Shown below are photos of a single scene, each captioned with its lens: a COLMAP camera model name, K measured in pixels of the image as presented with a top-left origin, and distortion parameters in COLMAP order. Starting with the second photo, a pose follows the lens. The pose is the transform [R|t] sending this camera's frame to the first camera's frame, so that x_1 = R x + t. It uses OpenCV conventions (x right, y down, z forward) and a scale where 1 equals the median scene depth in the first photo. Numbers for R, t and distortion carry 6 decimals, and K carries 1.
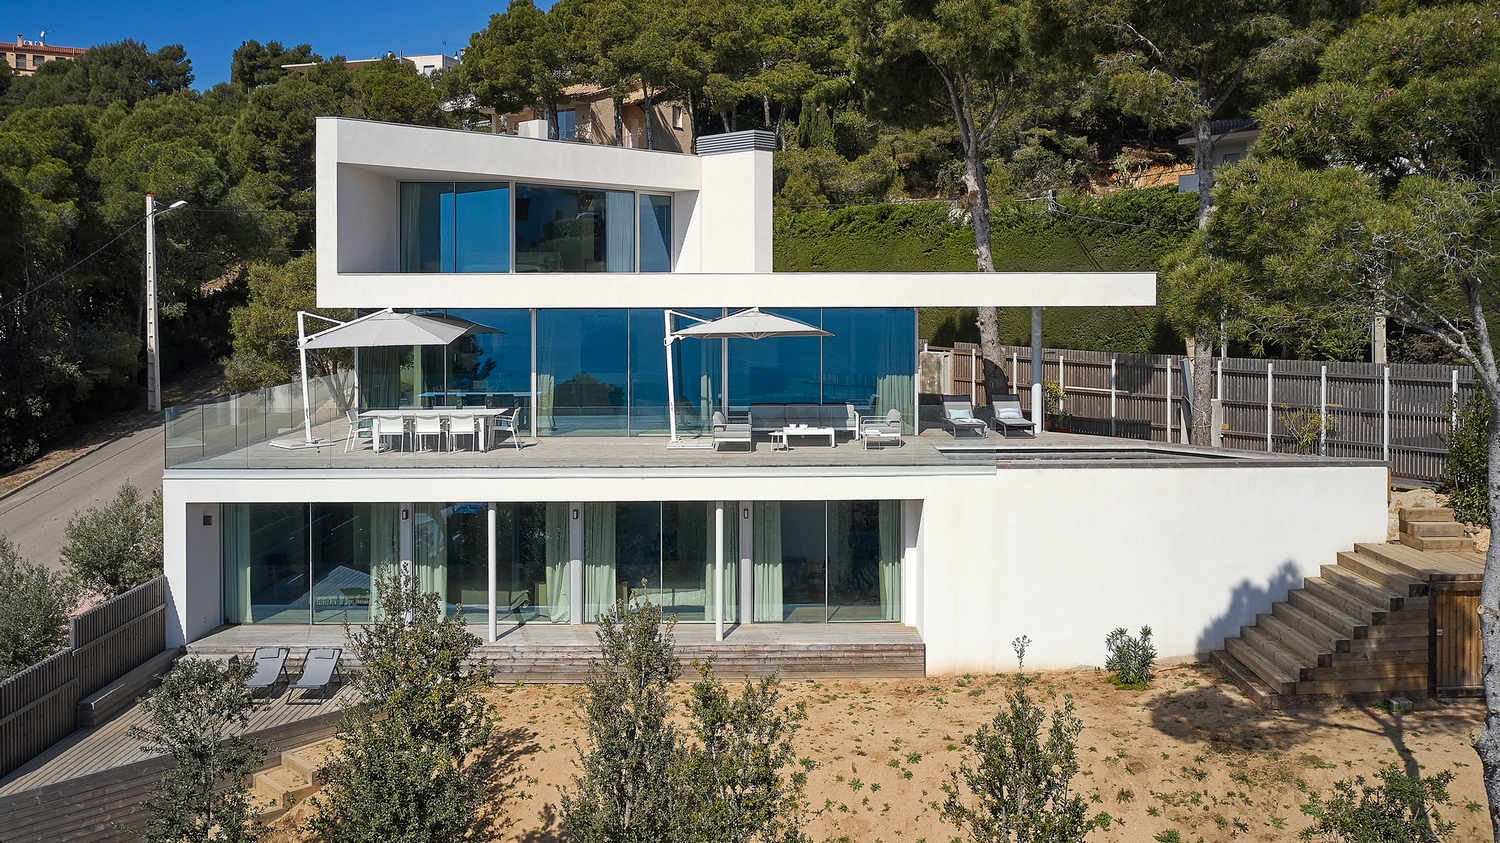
lens RADIAL K [[1281.7, 0, 750.0], [0, 1281.7, 421.5], [0, 0, 1]] dist [0.003230, 0.006882]
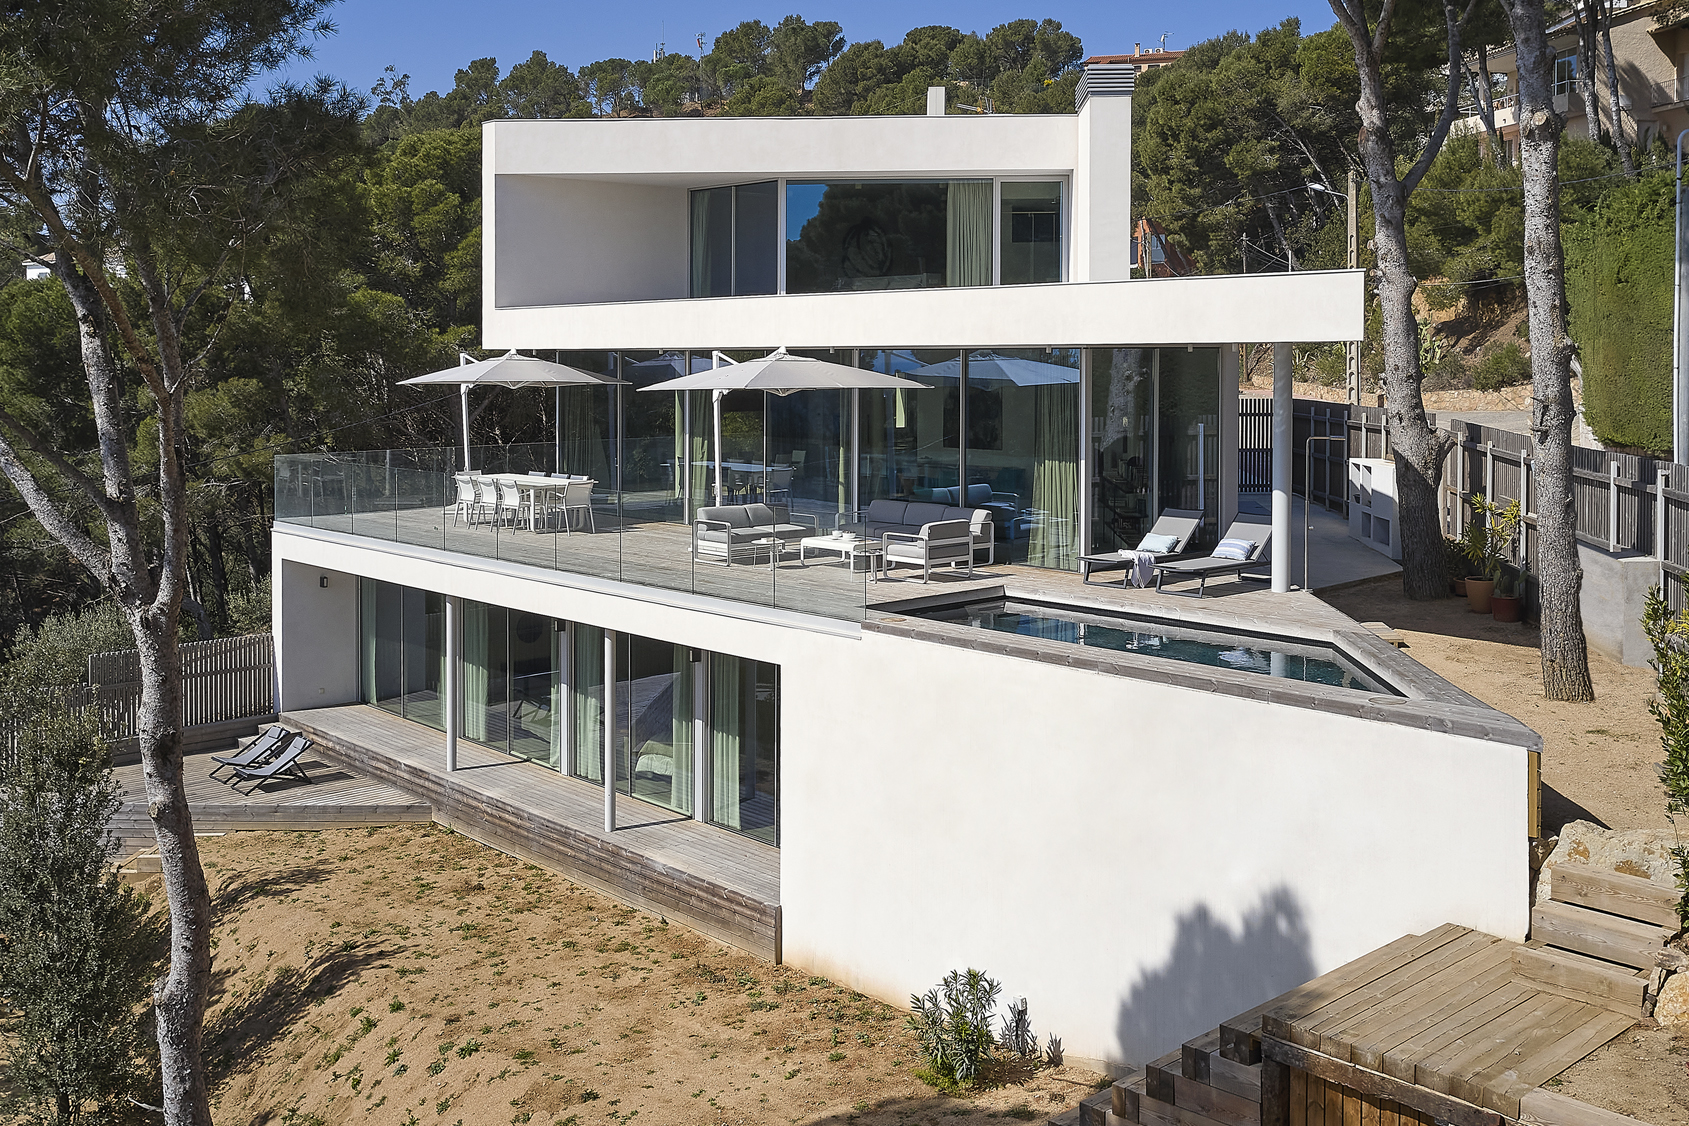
lens RADIAL K [[1688.5, 0, 844.5], [0, 1688.5, 563.0], [0, 0, 1]] dist [0.005884, -0.000317]
pose [[0.702753, 0.085069, -0.706330, 0.708797], [-0.065882, 0.996341, 0.054449, -0.029819], [0.708377, 0.008271, 0.705786, 0.439923]]
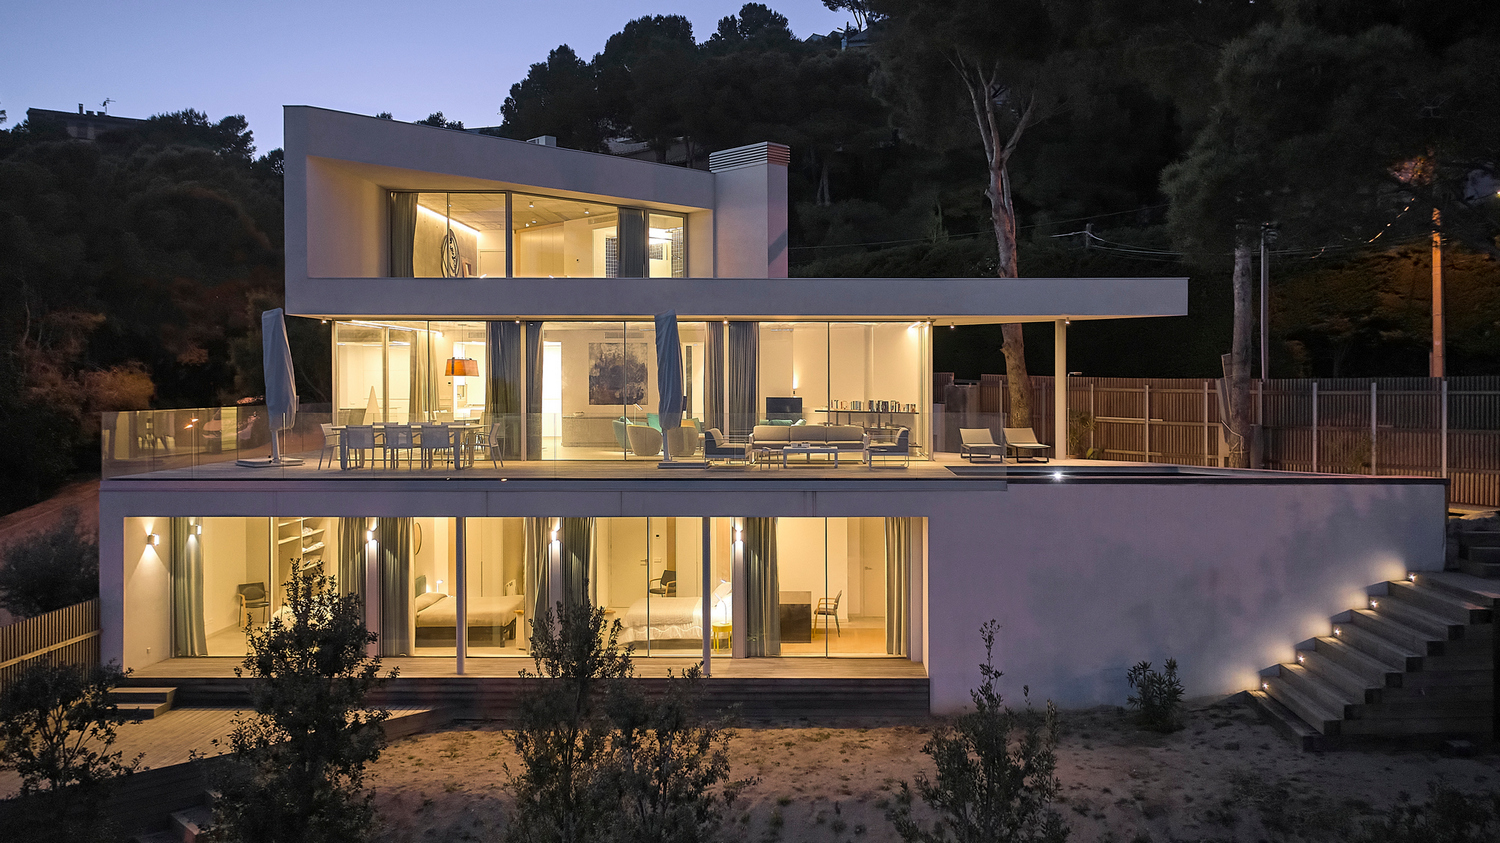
lens RADIAL K [[1281.1, 0, 796.6], [0, 1281.1, 452.8], [0, 0, 1]] dist [0.050954, 0.000114]
pose [[0.999898, 0.012101, -0.007523, 0.049820], [-0.012355, 0.999321, -0.034720, 0.048769], [0.007098, 0.034810, 0.999369, 0.088945]]
